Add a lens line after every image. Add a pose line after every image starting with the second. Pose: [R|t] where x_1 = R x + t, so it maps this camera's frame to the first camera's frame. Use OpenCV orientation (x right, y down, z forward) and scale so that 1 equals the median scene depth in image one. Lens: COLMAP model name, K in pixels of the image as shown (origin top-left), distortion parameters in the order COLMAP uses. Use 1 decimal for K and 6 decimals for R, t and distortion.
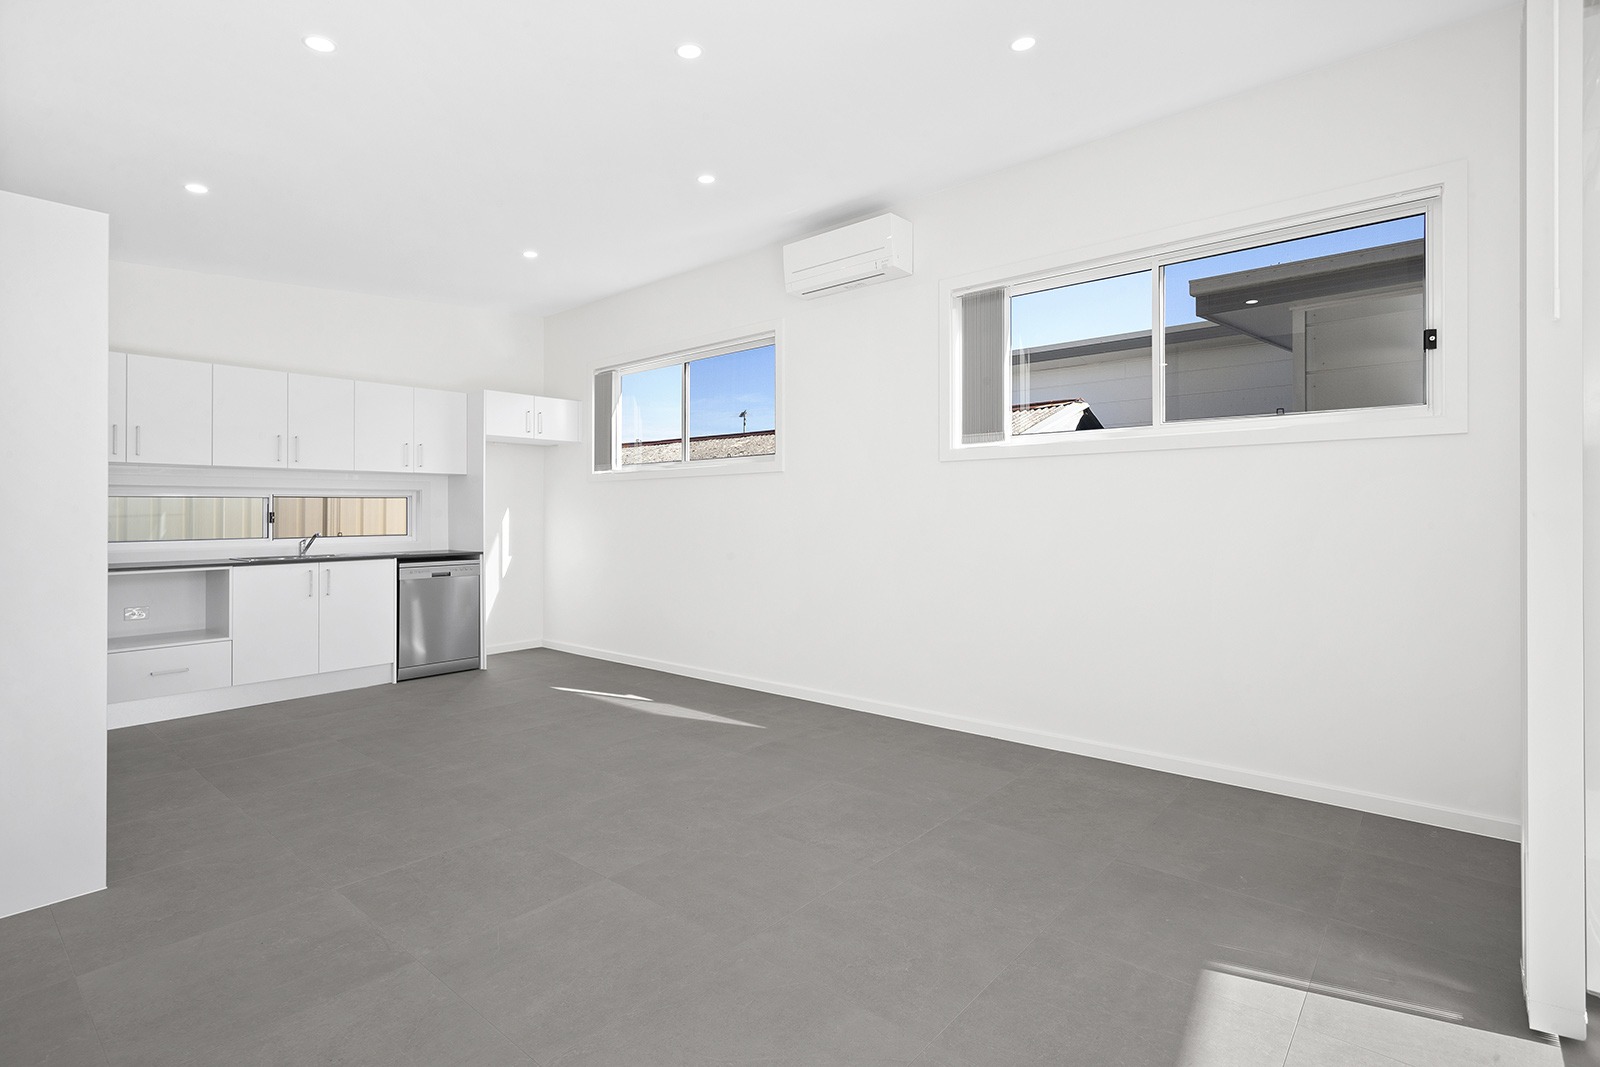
lens RADIAL K [[775.5, 0, 790.2], [0, 775.5, 512.5], [0, 0, 1]] dist [0.002934, -0.000149]
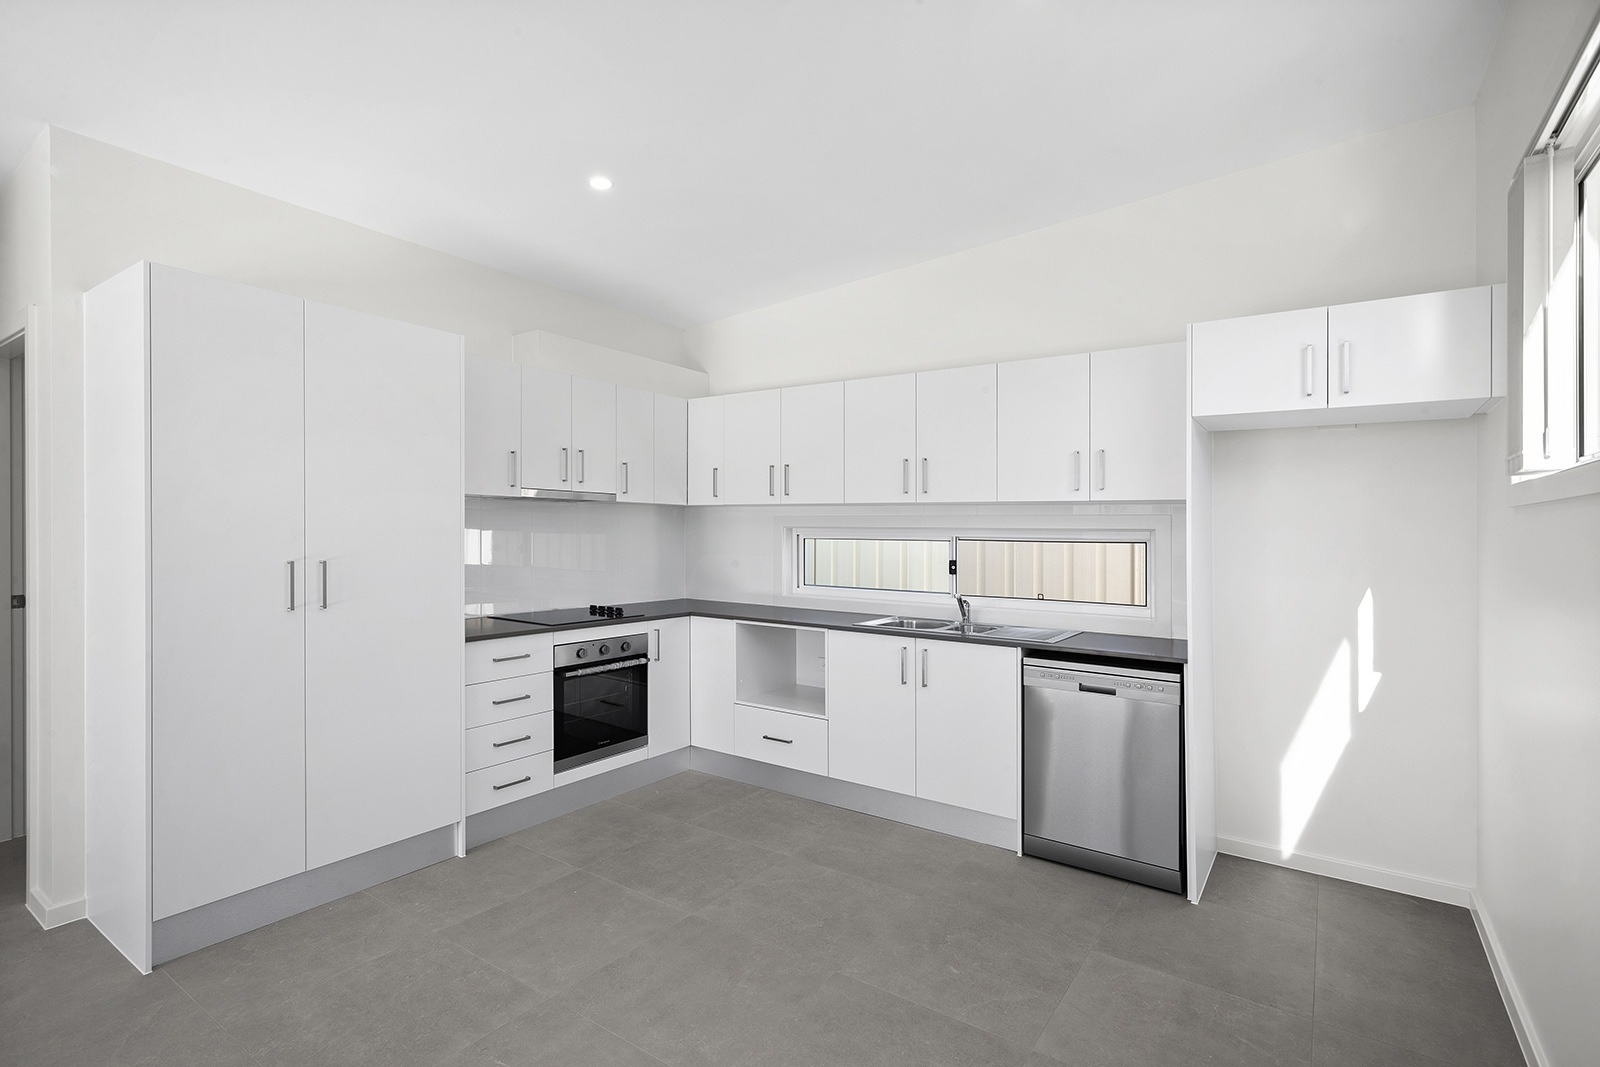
lens RADIAL K [[775.5, 0, 790.2], [0, 775.5, 512.5], [0, 0, 1]] dist [0.002934, -0.000149]
pose [[0.107570, -0.015658, -0.994074, 0.067708], [-0.009711, 0.999812, -0.016800, -0.032037], [0.994150, 0.011461, 0.107398, 0.750101]]
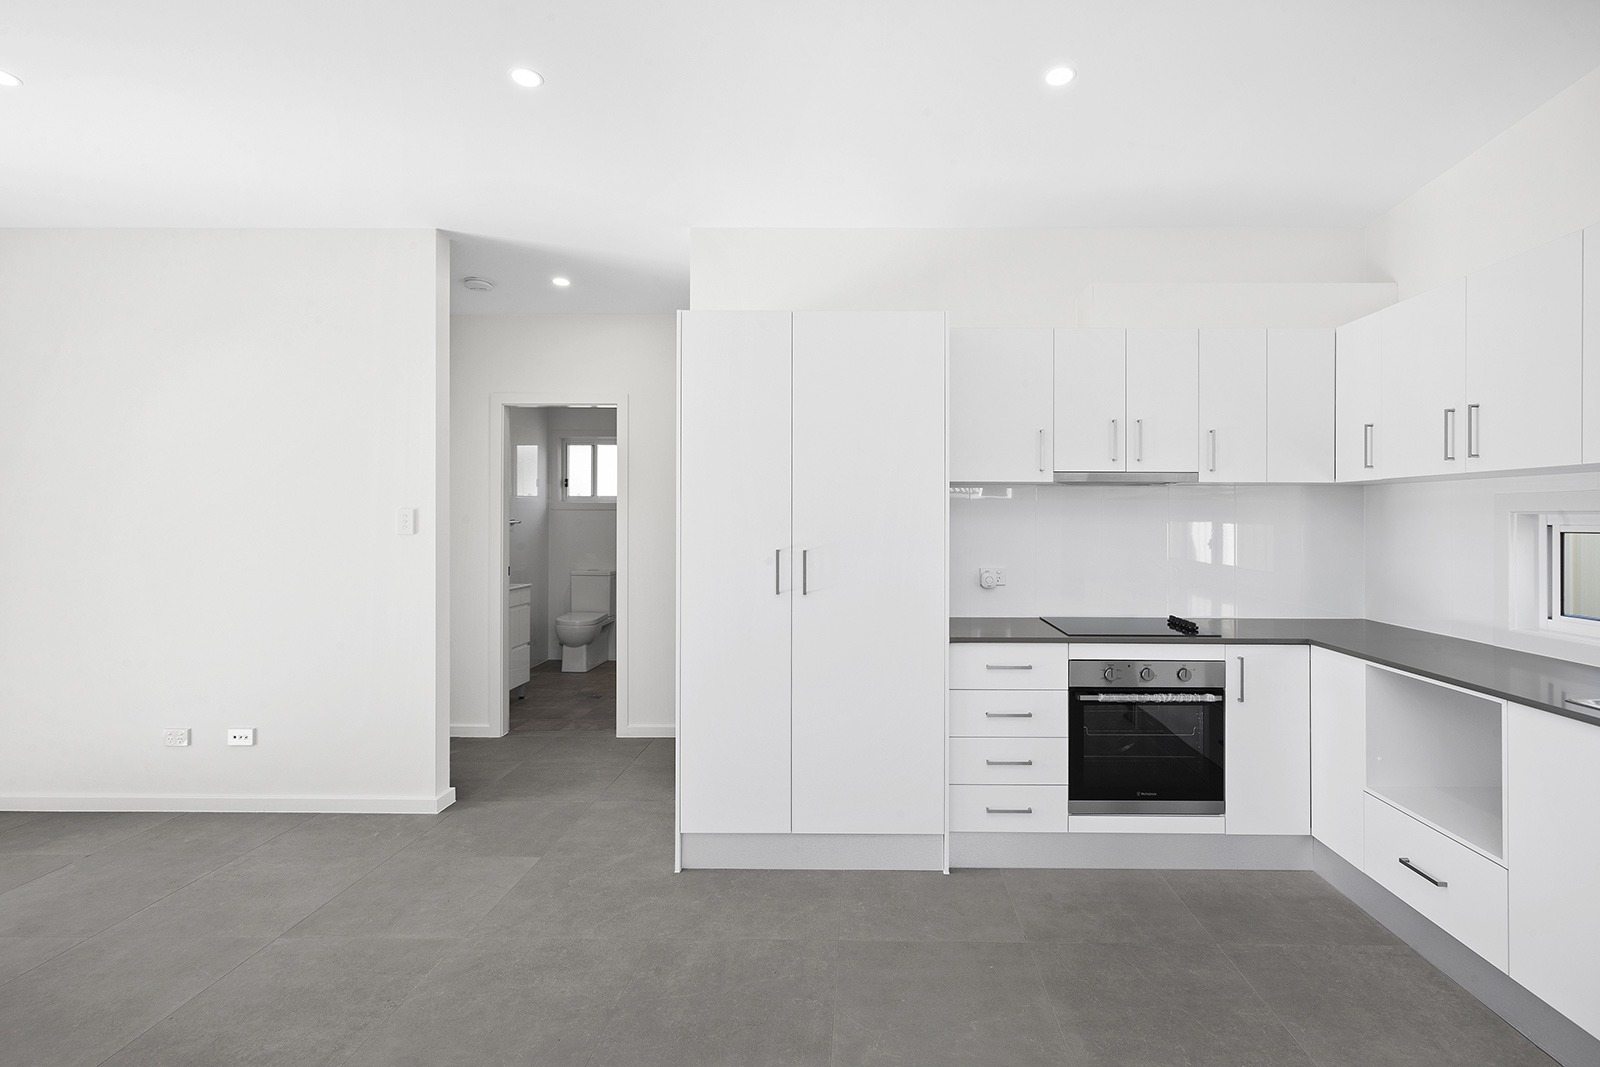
lens RADIAL K [[778.6, 0, 863.8], [0, 778.6, 518.1], [0, 0, 1]] dist [0.003101, 0.000434]
pose [[-0.757521, 0.006759, -0.652776, -0.141520], [0.005698, 0.999977, 0.003742, -0.030860], [0.652786, -0.000885, -0.757542, 0.941082]]
